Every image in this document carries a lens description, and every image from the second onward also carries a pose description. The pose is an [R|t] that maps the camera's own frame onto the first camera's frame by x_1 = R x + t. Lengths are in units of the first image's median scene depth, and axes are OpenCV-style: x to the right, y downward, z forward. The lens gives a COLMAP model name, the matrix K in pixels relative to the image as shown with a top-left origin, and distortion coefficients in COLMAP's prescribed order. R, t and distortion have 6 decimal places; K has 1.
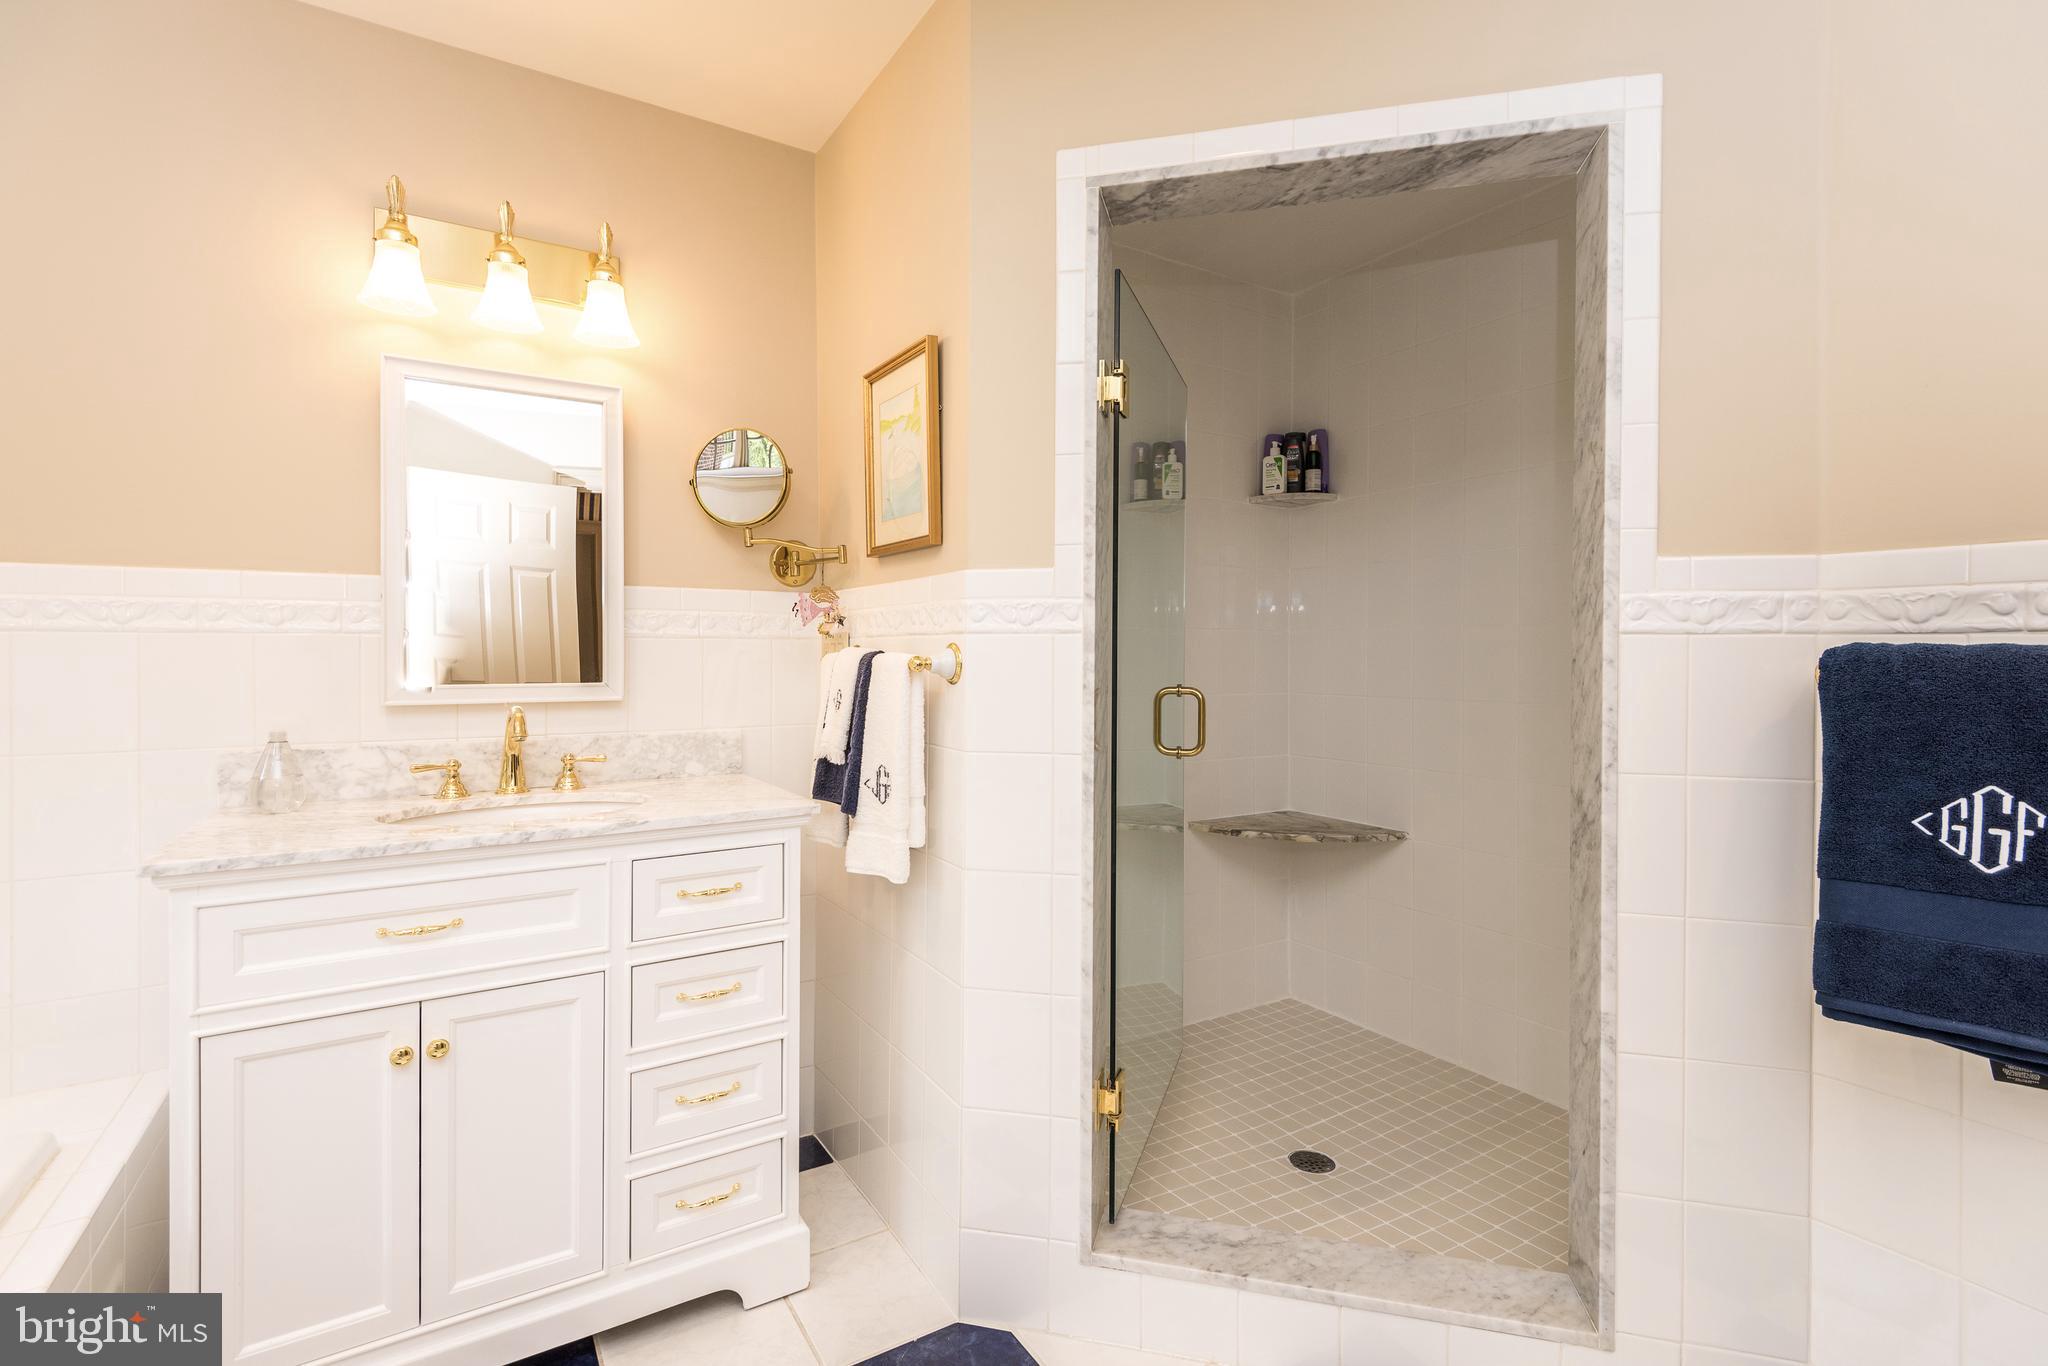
lens RADIAL K [[926.5, 0, 1030.3], [0, 926.5, 662.1], [0, 0, 1]] dist [0.003051, 0.000190]
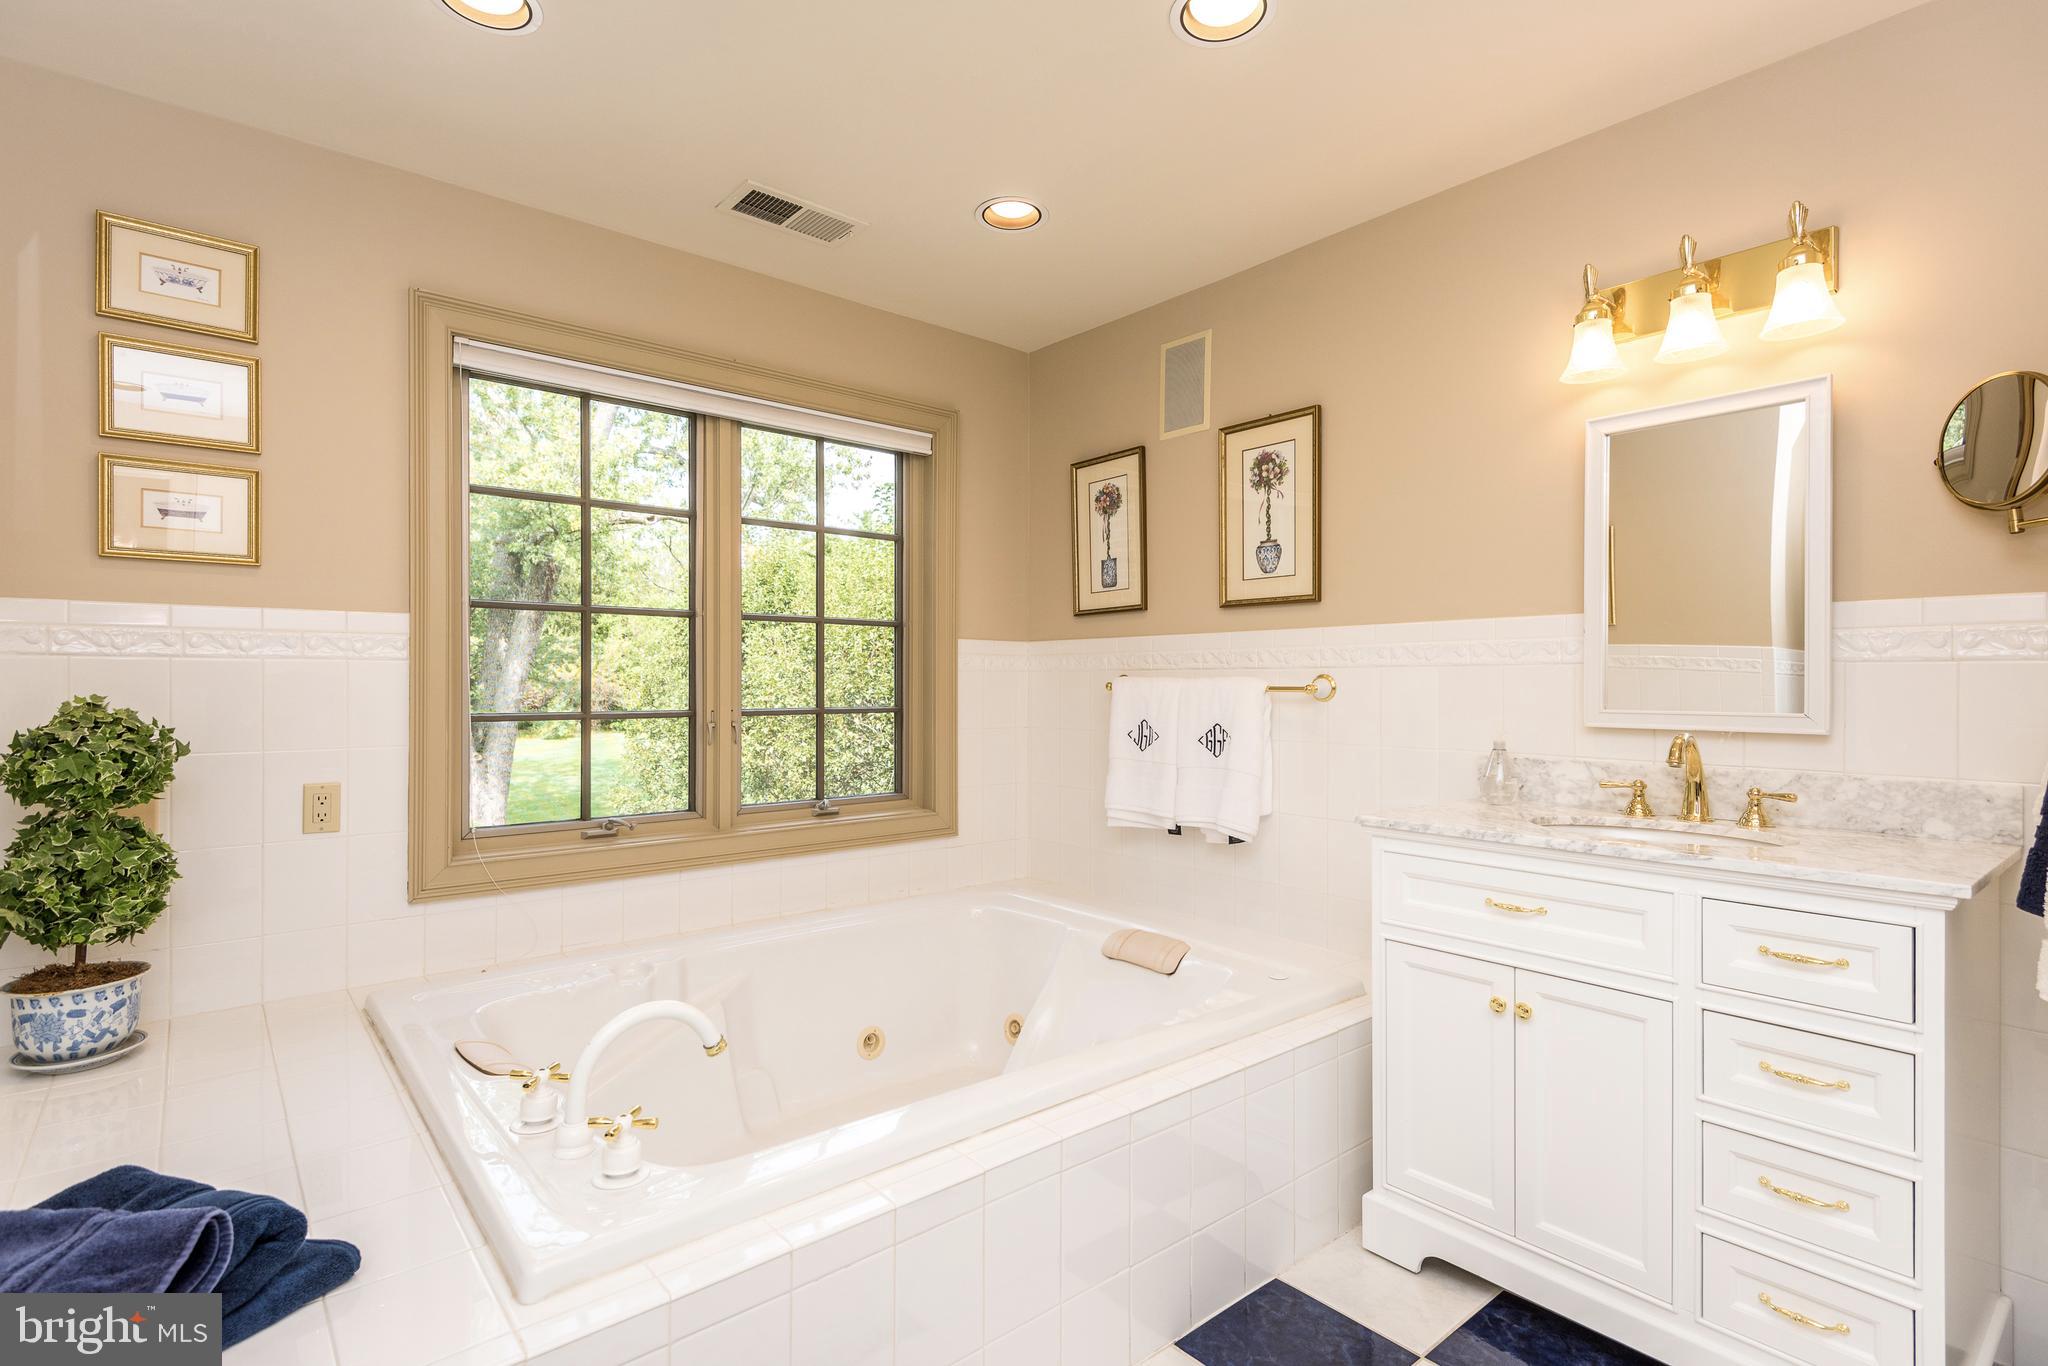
lens RADIAL K [[982.3, 0, 1024.0], [0, 982.3, 683.0], [0, 0, 1]] dist [-0.000765, -0.000430]
pose [[0.133090, -0.001231, -0.991103, 0.417131], [-0.011793, 0.999926, -0.002825, 0.004641], [0.991034, 0.012064, 0.133066, 0.149045]]
